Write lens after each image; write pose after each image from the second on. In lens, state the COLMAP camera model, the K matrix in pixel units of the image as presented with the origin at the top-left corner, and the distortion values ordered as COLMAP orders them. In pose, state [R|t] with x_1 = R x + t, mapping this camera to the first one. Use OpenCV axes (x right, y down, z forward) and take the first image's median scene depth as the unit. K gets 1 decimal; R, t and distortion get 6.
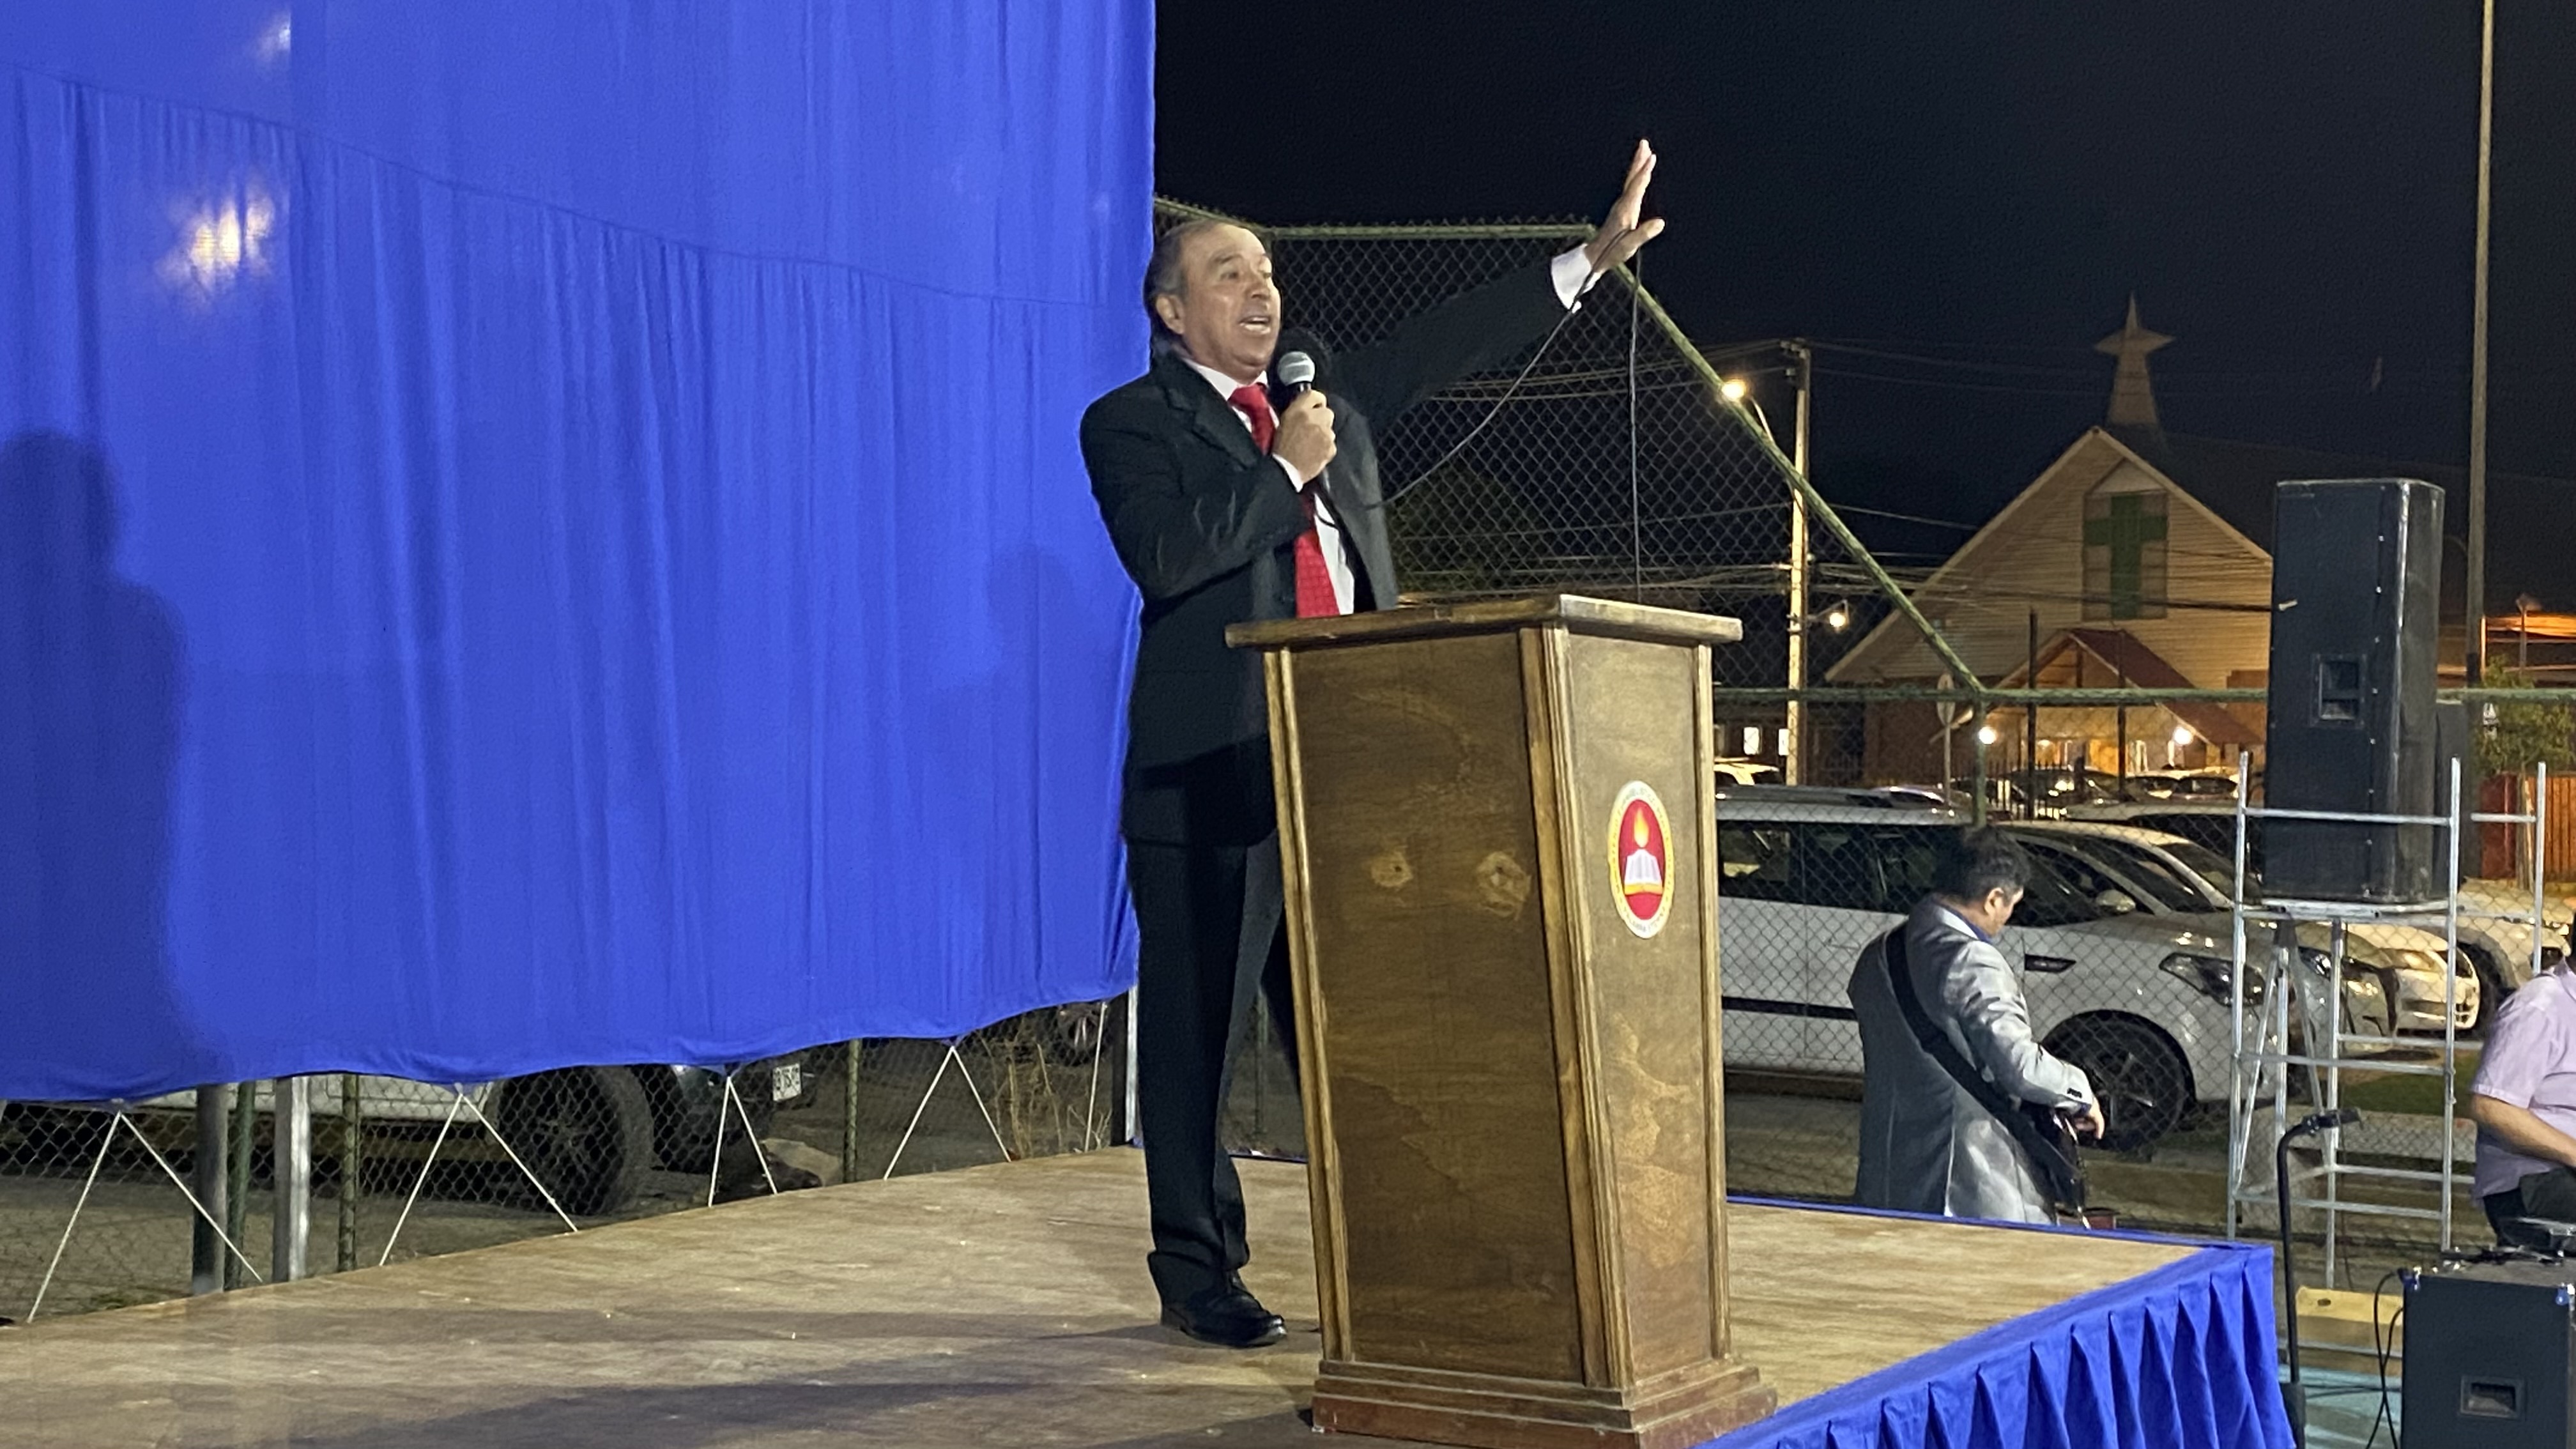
lens RADIAL K [[3684.9, 0, 1251.3], [0, 3684.9, 692.7], [0, 0, 1]] dist [0.309191, -1.407769]
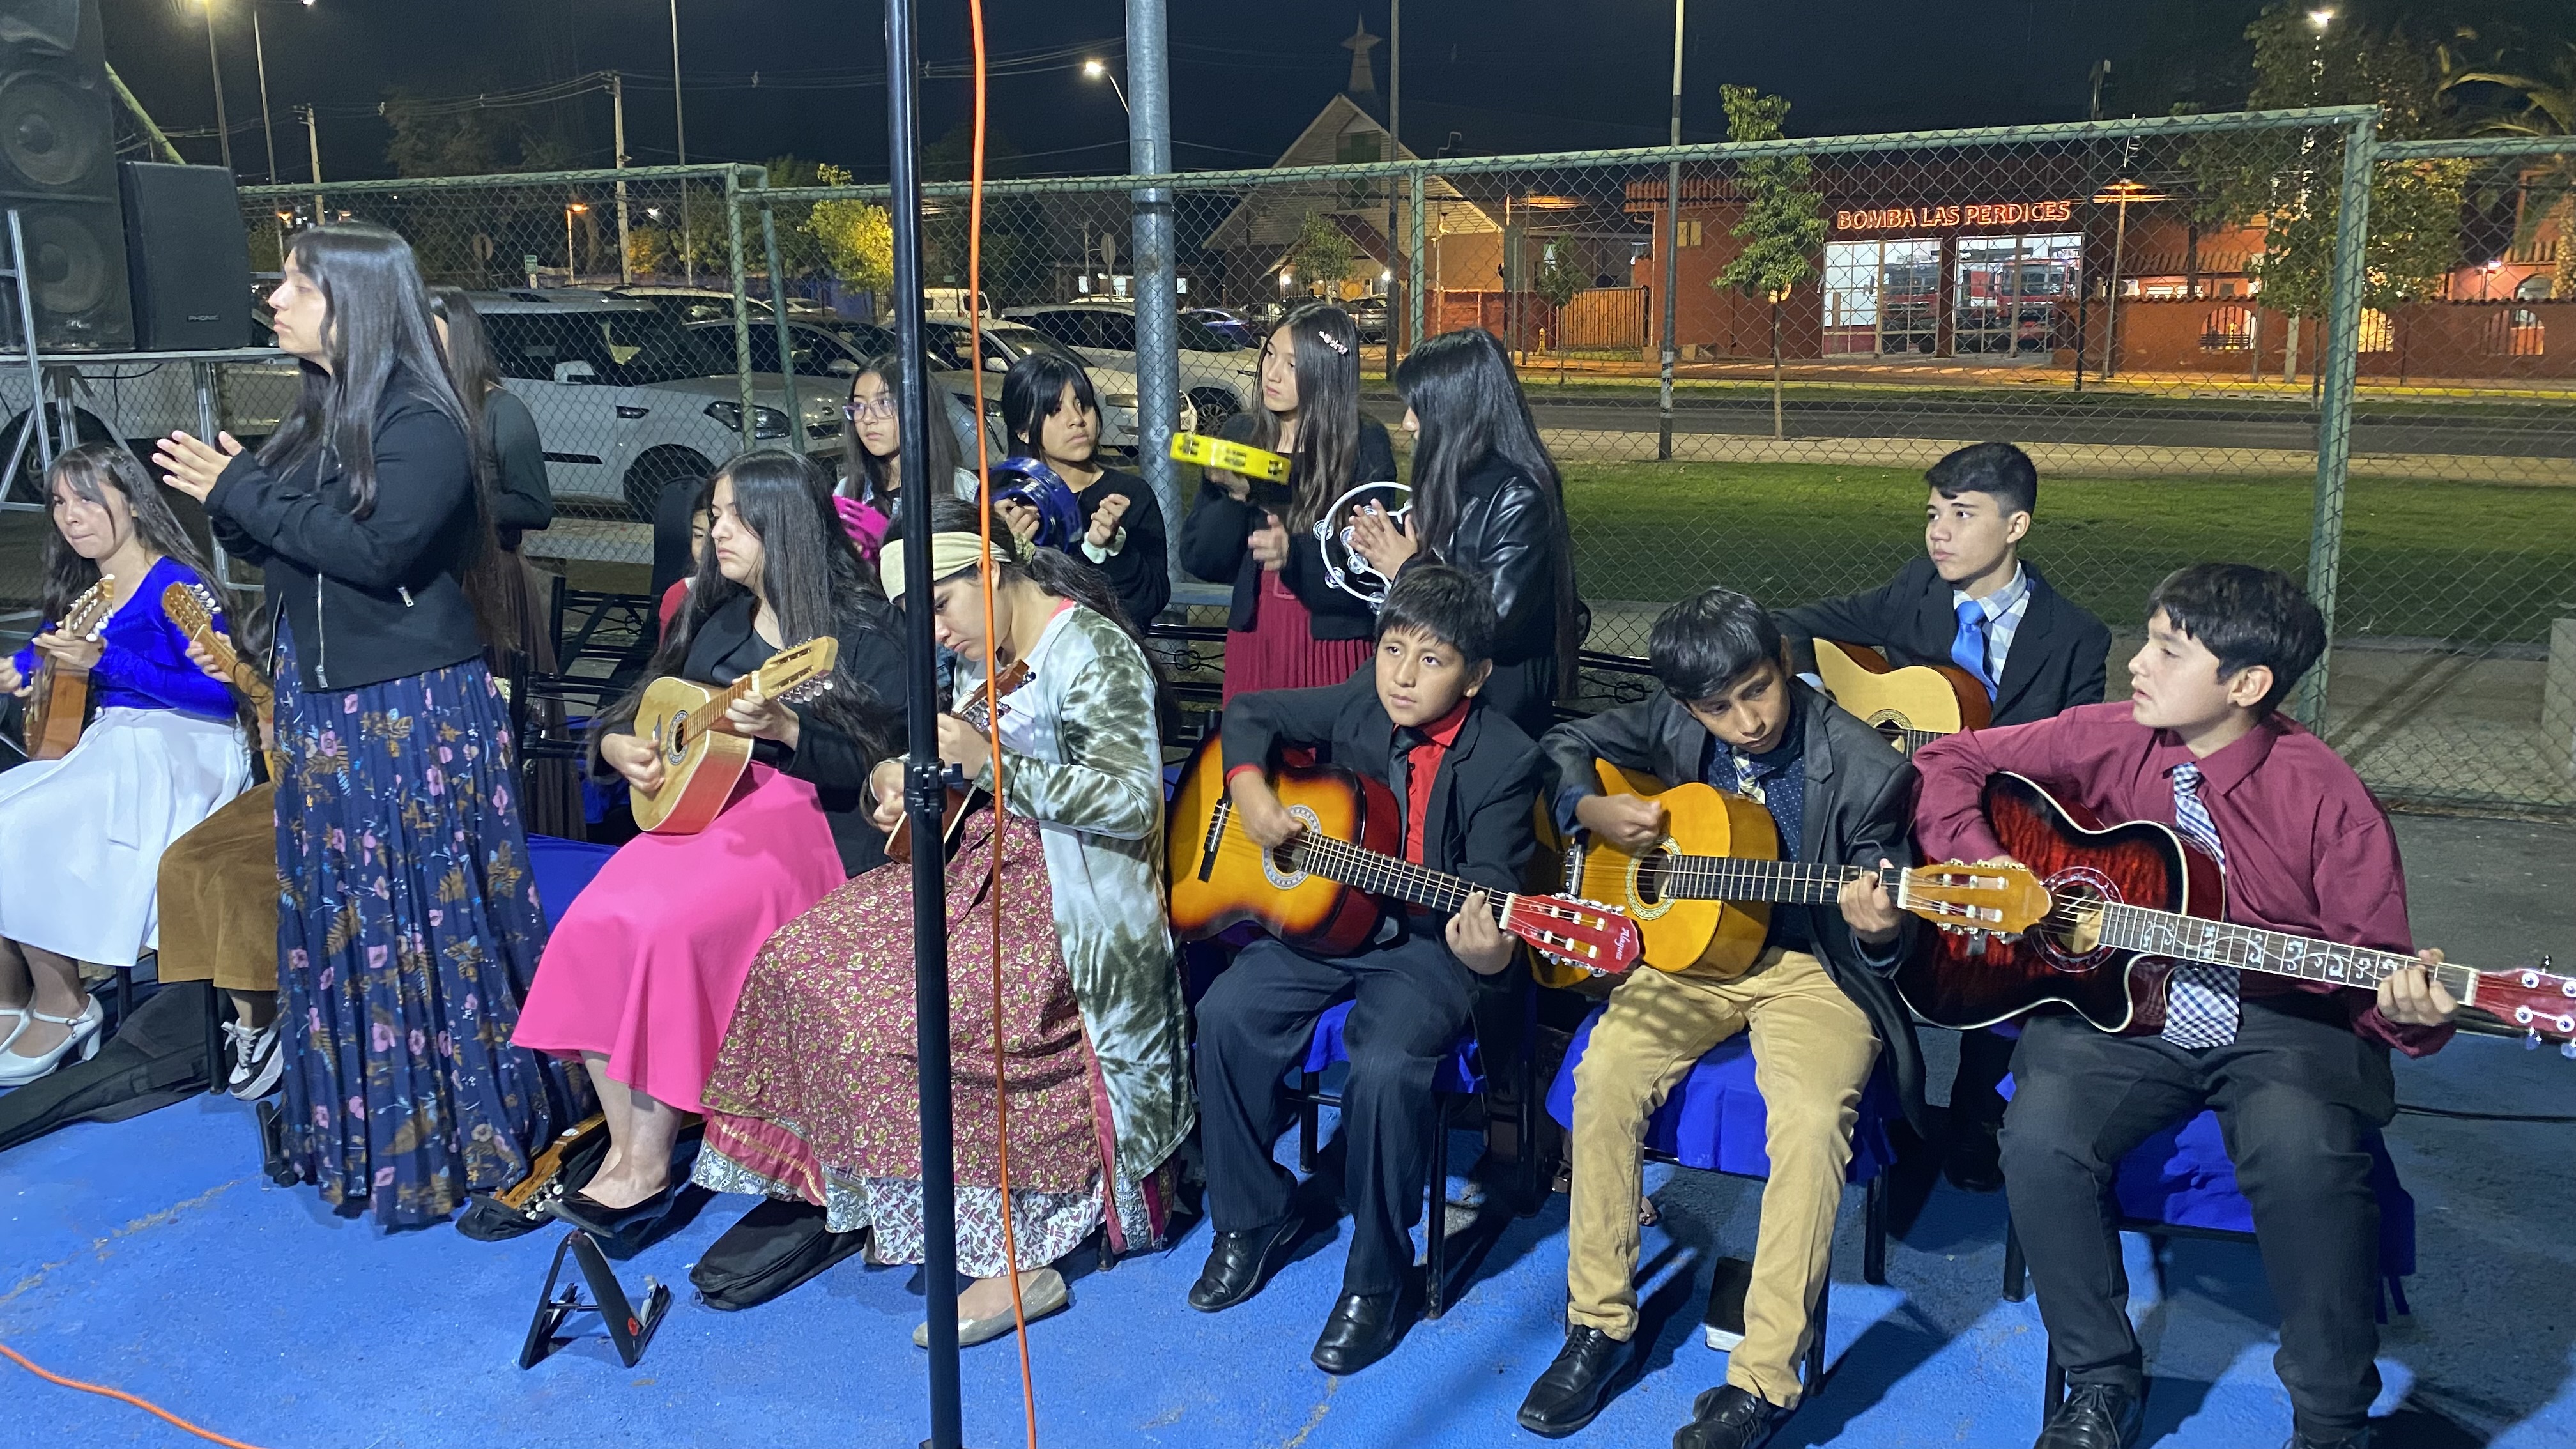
lens RADIAL K [[1953.9, 0, 1294.9], [0, 1953.9, 712.1], [0, 0, 1]] dist [0.052644, -0.064416]
pose [[0.991713, -0.051360, 0.117760, 1.334792], [0.023972, 0.974494, 0.223130, 0.088188], [-0.126217, -0.218458, 0.967650, 0.880101]]
